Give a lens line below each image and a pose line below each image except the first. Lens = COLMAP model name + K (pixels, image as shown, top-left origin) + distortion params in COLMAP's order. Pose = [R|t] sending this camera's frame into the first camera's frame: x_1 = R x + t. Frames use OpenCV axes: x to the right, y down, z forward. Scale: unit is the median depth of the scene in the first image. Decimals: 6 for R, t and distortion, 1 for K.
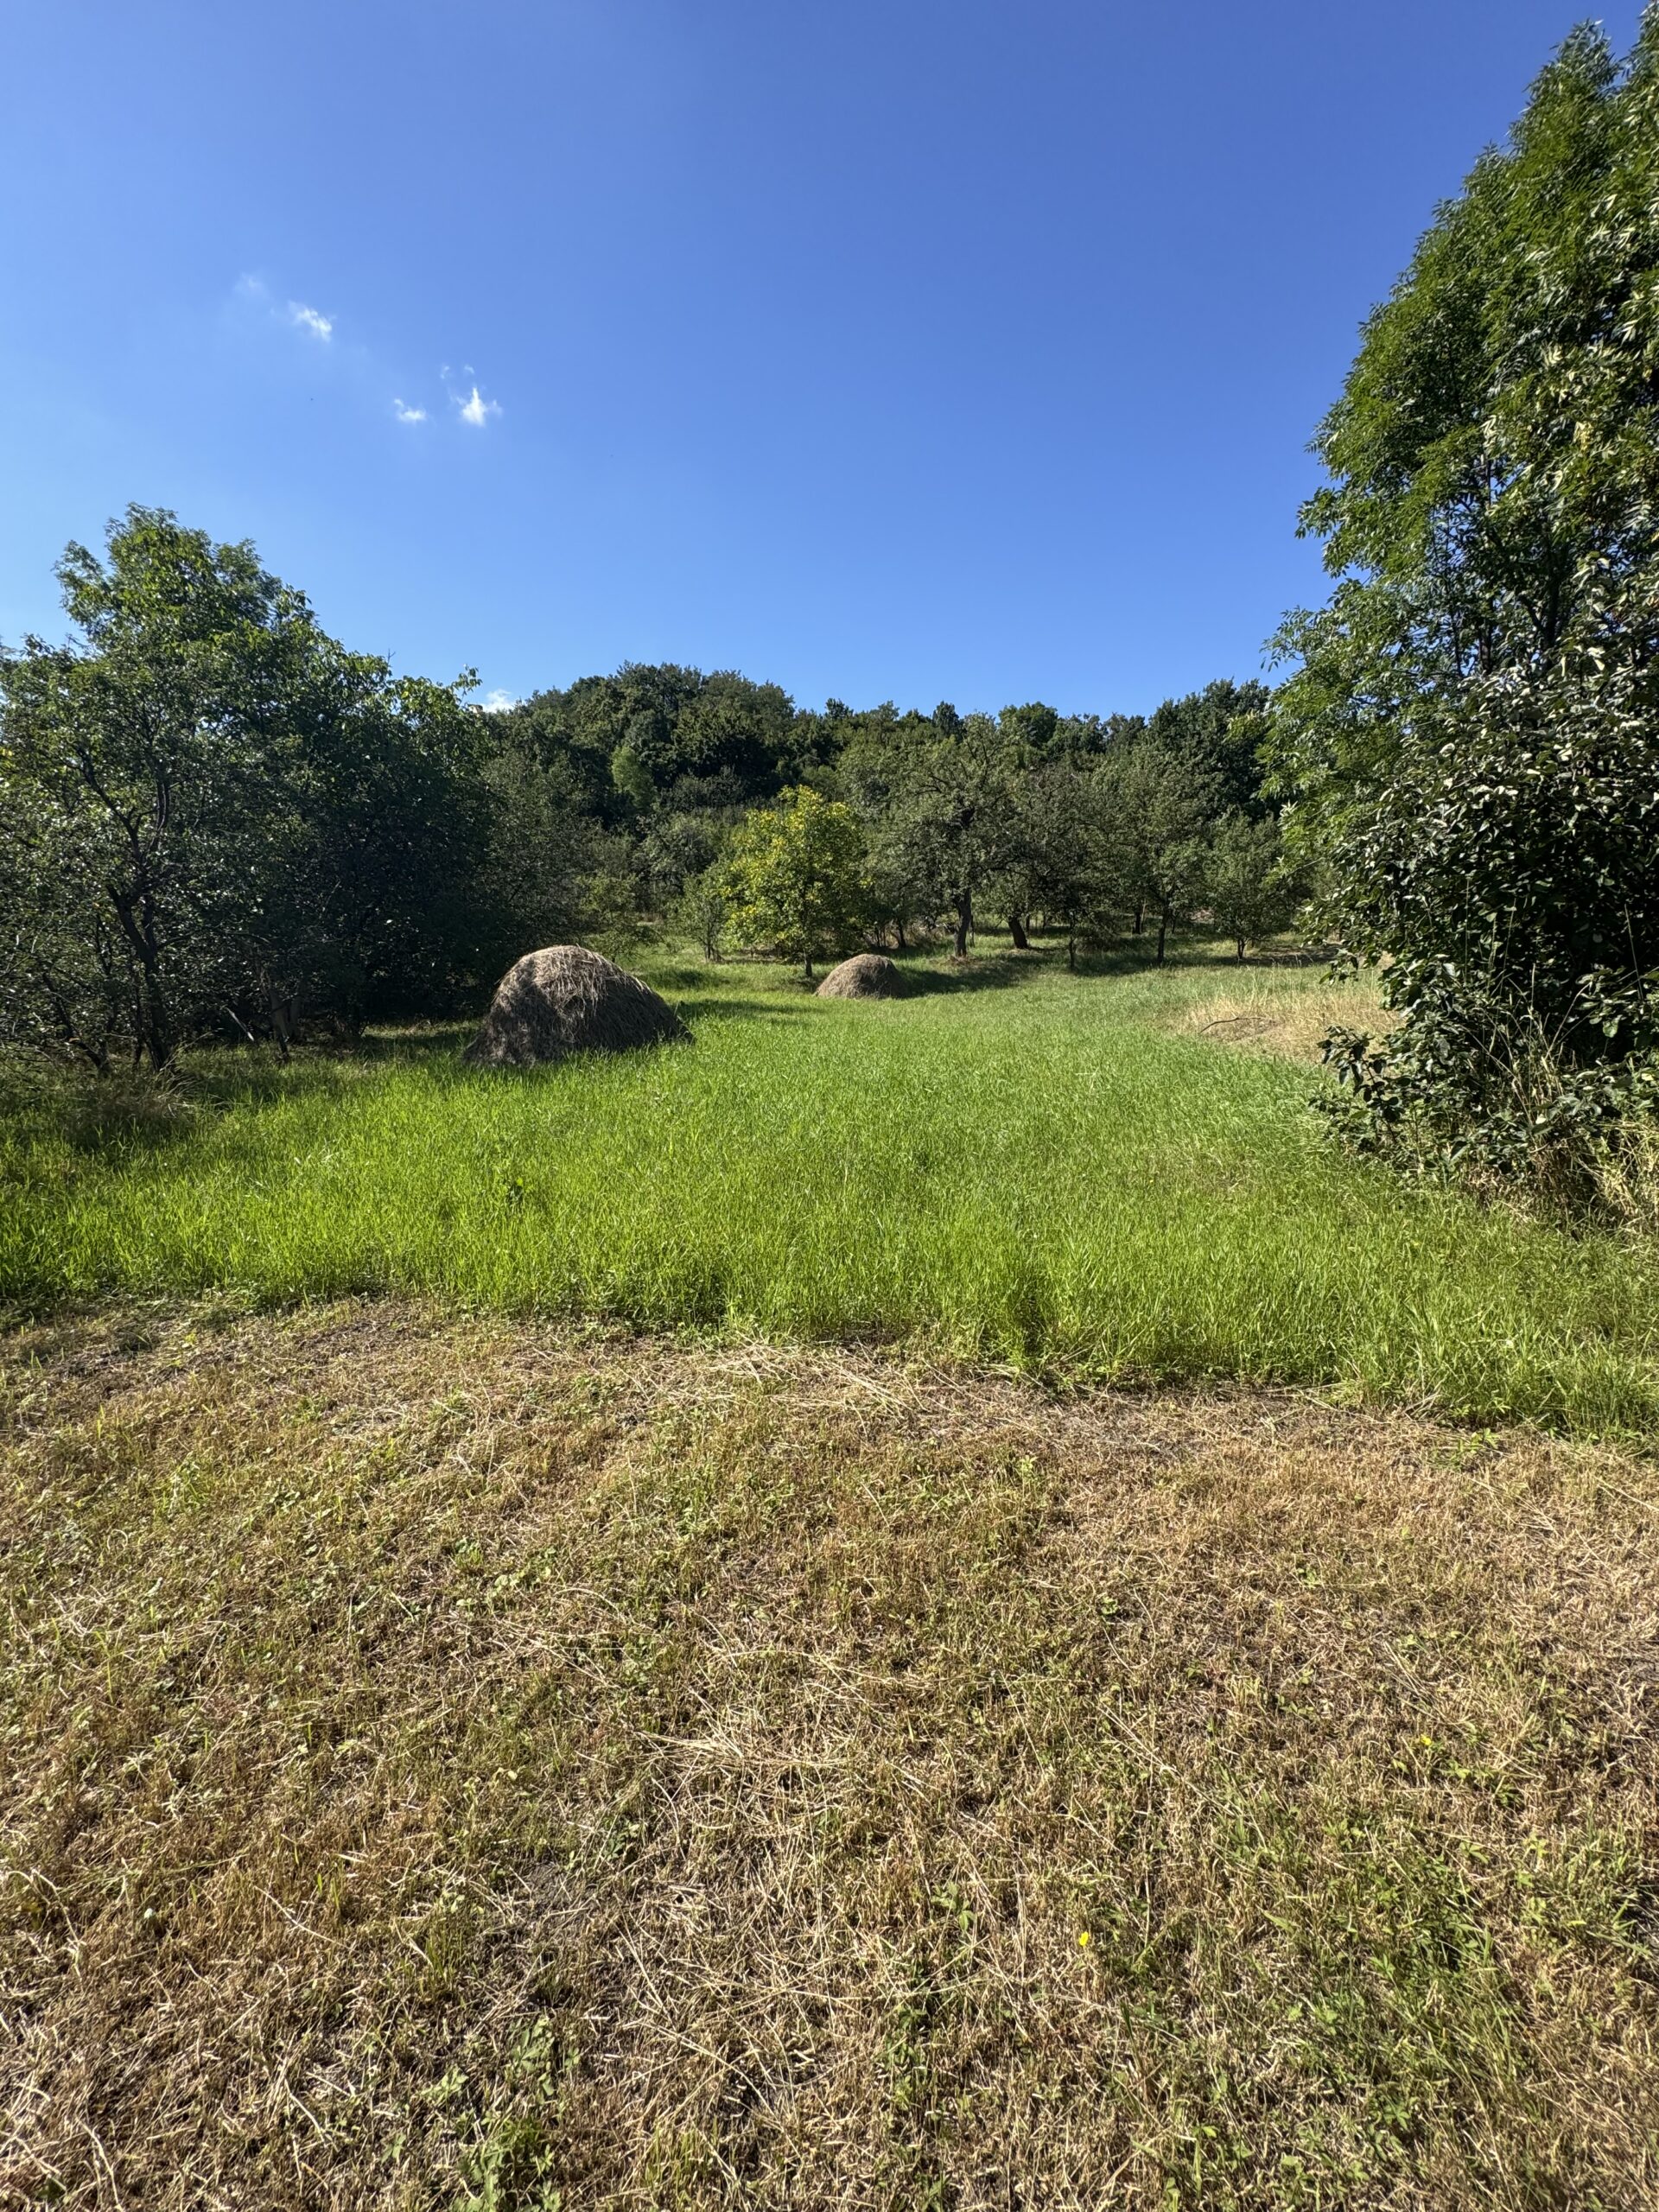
lens RADIAL K [[886.2, 0, 822.5], [0, 886.2, 1105.3], [0, 0, 1]] dist [0.003213, 0.000305]
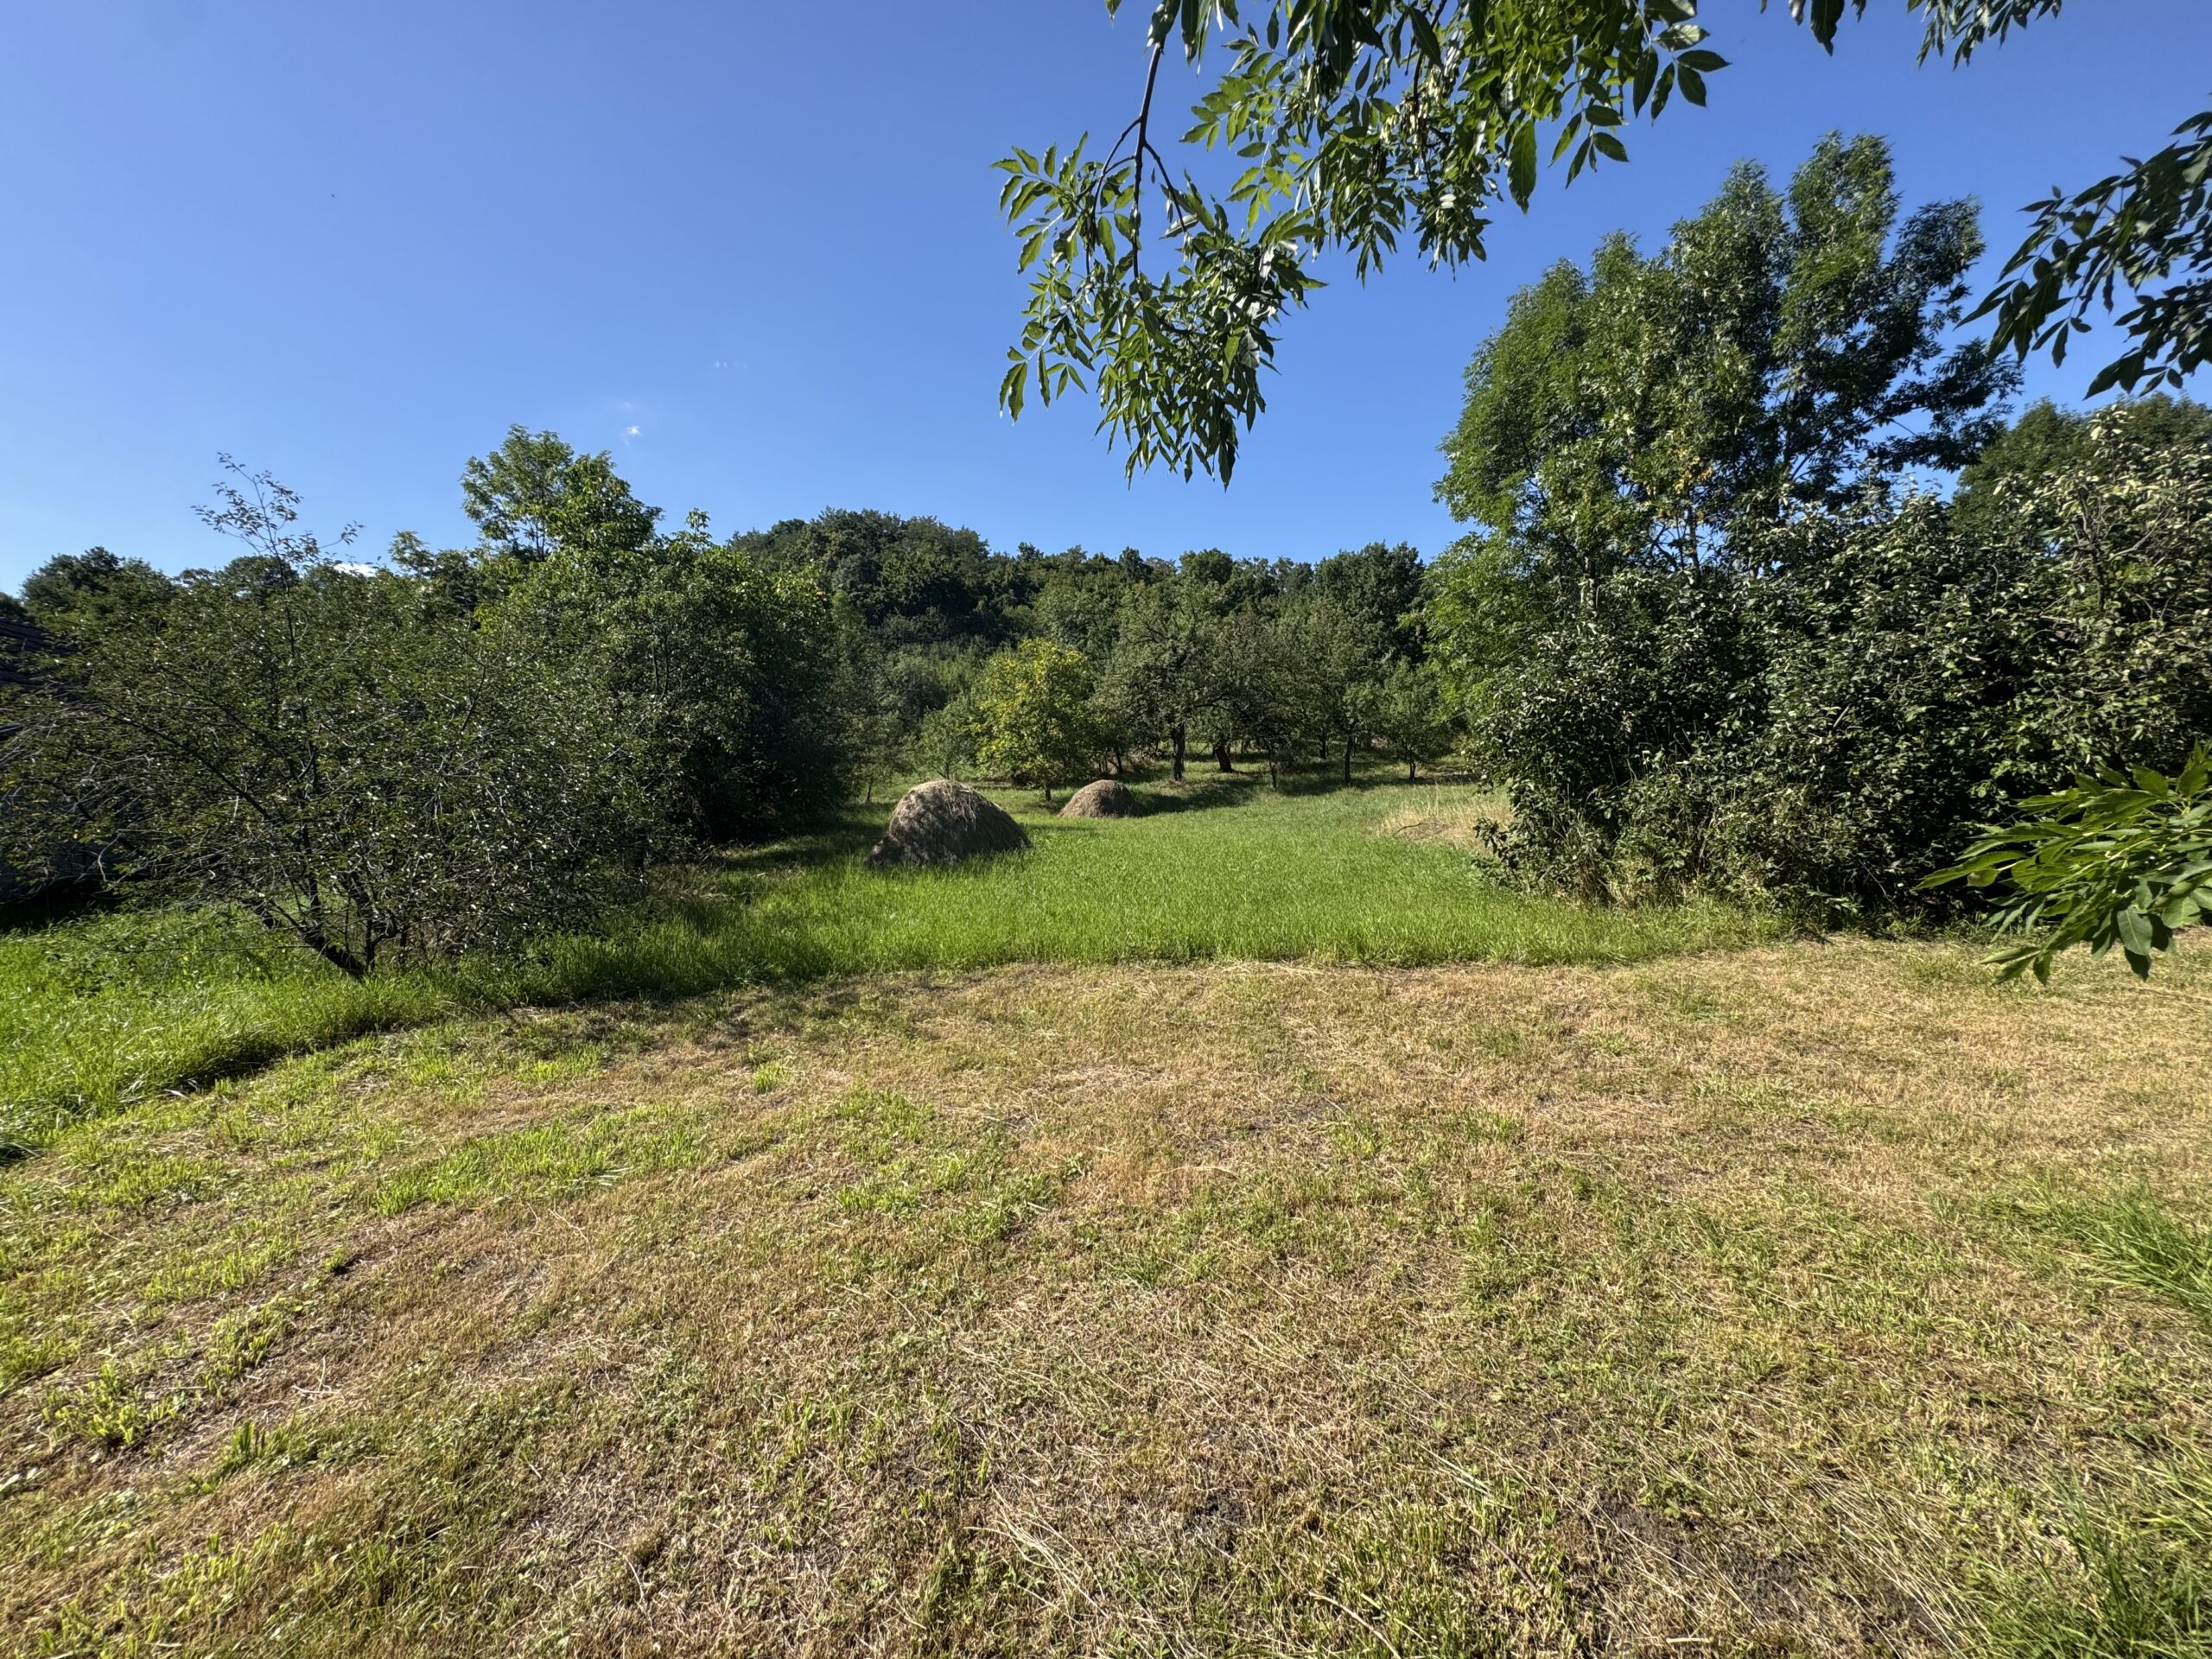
lens RADIAL K [[886.2, 0, 1111.1], [0, 886.2, 822.7], [0, 0, 1]] dist [0.003213, 0.000305]
pose [[0.993525, -0.022192, 0.111424, -0.051890], [0.035279, 0.992518, -0.116893, 0.014426], [-0.107996, 0.120067, 0.986874, -0.097395]]
